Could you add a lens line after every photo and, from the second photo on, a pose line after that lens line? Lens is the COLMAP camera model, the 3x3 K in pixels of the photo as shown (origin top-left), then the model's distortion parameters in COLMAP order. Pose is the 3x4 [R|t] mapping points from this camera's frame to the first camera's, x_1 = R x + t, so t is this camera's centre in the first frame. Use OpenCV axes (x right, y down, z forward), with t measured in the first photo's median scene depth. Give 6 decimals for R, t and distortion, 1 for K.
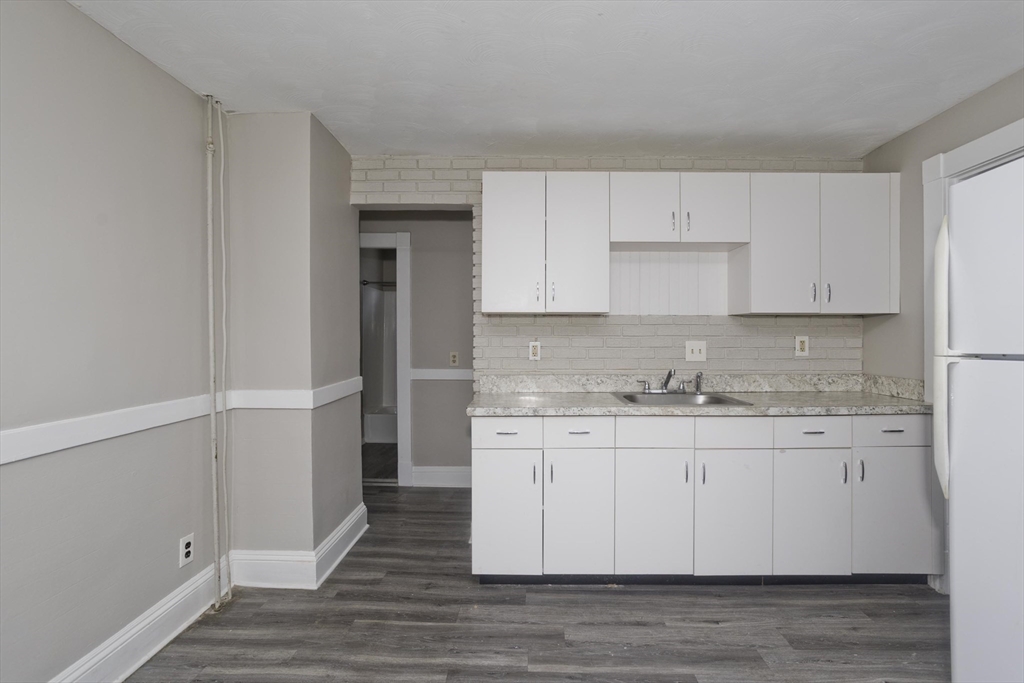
lens RADIAL K [[497.7, 0, 514.6], [0, 497.7, 332.2], [0, 0, 1]] dist [-0.055882, 0.032686]
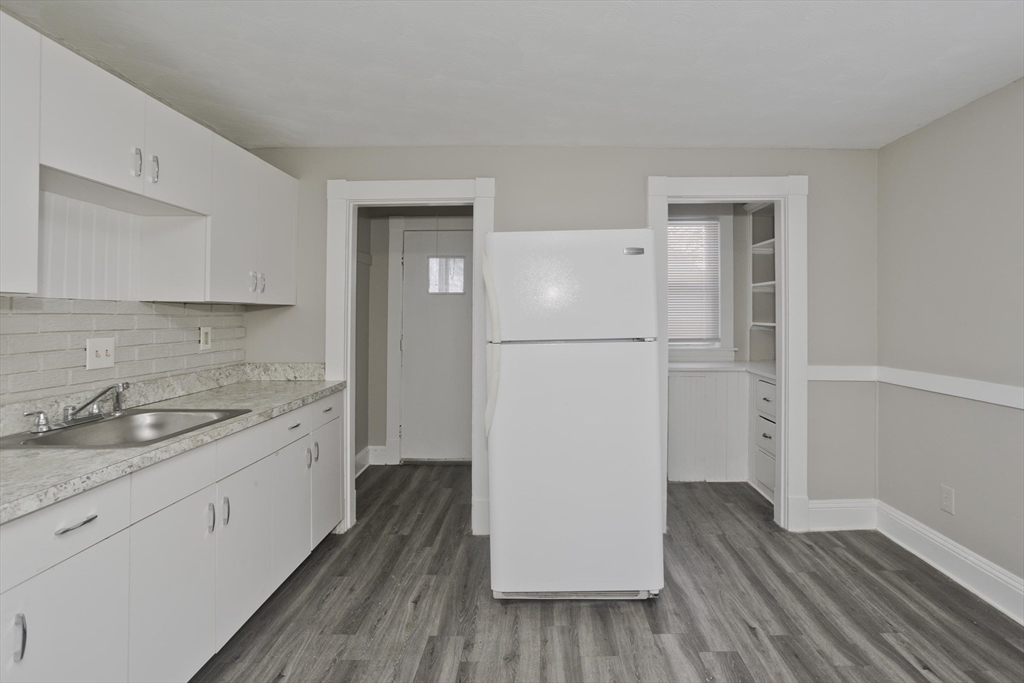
lens RADIAL K [[503.8, 0, 543.5], [0, 503.8, 299.8], [0, 0, 1]] dist [-0.050016, 0.028282]
pose [[-0.025701, 0.028328, 0.999268, -0.378106], [-0.005460, 0.999580, -0.028477, -0.022260], [-0.999655, -0.006188, -0.025536, 0.476181]]
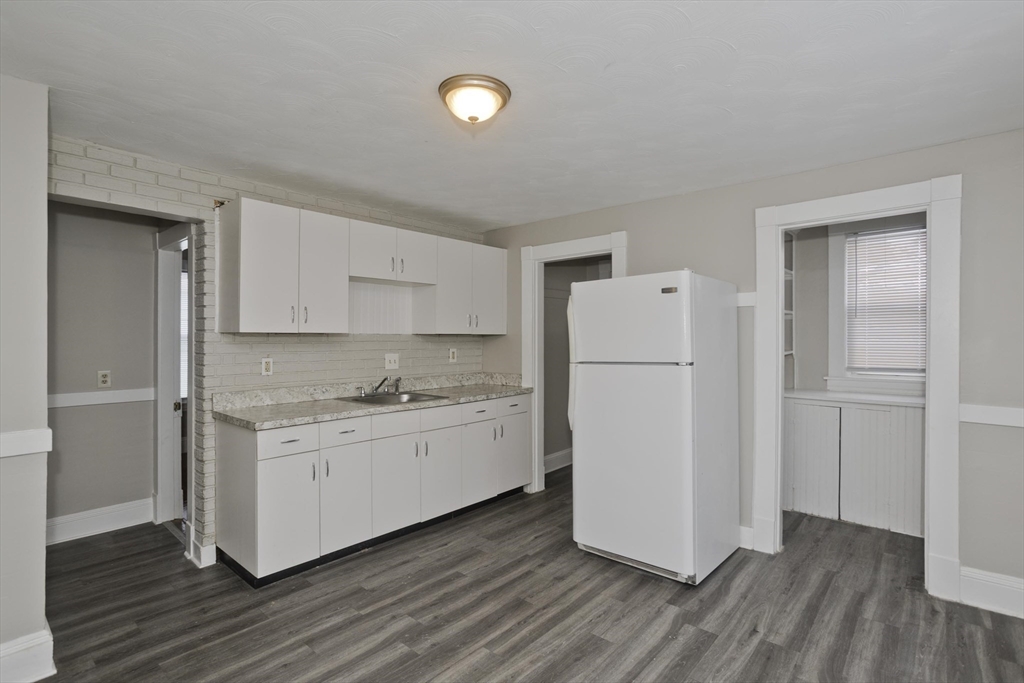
lens RADIAL K [[497.7, 0, 514.6], [0, 497.7, 332.2], [0, 0, 1]] dist [-0.055882, 0.032686]
pose [[0.636999, 0.007722, 0.770826, -0.510231], [-0.002843, 0.999967, -0.007668, -0.035145], [-0.770859, 0.002693, 0.637000, -0.100934]]
